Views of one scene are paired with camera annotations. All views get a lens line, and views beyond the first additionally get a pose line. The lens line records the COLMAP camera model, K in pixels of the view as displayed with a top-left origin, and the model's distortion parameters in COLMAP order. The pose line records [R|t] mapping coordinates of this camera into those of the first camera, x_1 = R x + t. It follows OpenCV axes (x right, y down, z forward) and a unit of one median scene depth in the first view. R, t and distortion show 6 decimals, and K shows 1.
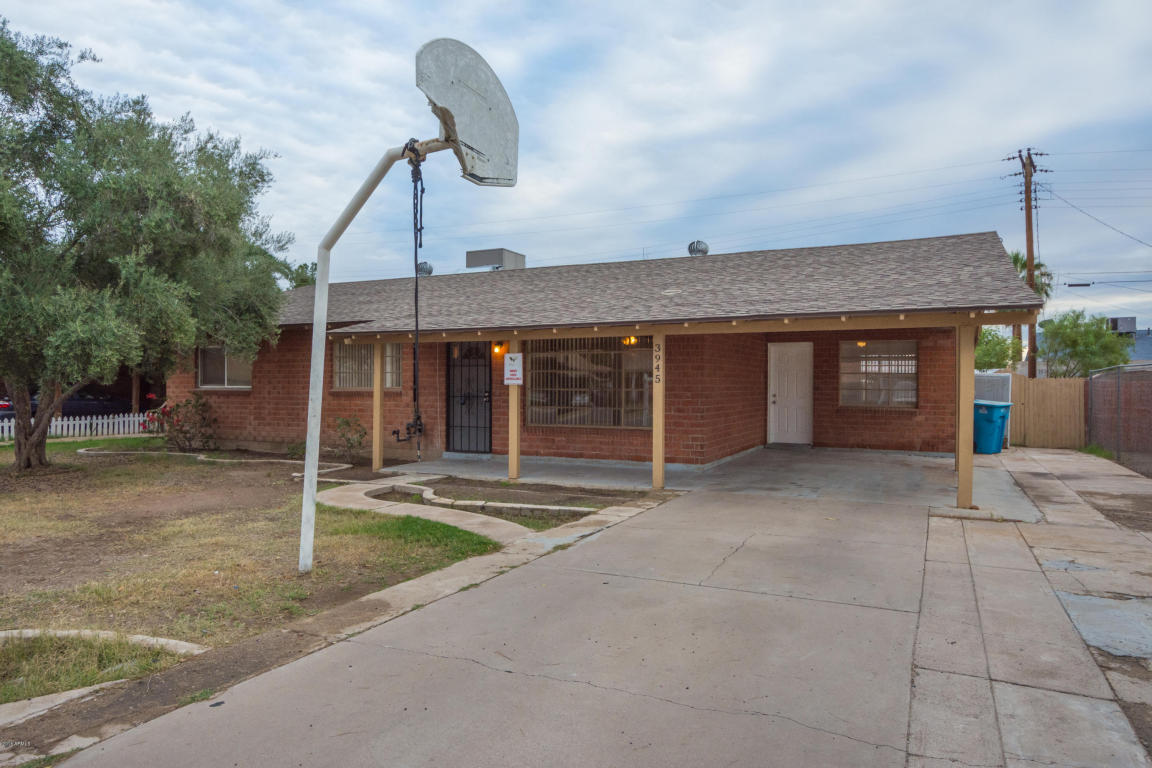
lens RADIAL K [[732.6, 0, 574.5], [0, 732.6, 385.2], [0, 0, 1]] dist [0.003864, 0.000243]
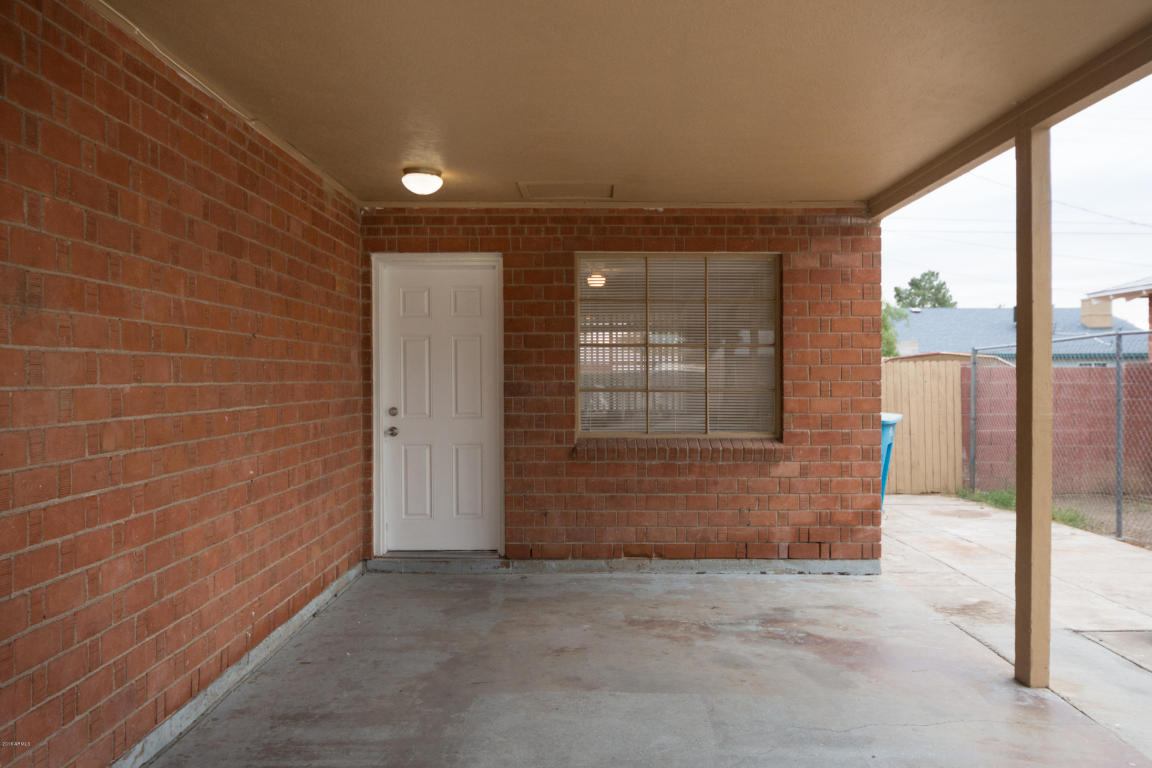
lens RADIAL K [[886.5, 0, 573.2], [0, 886.5, 387.1], [0, 0, 1]] dist [-0.004068, -0.001610]
pose [[0.900528, -0.012746, 0.434612, 0.179285], [0.008530, 0.999896, 0.011650, -0.001169], [-0.434715, -0.006784, 0.900542, 0.627776]]
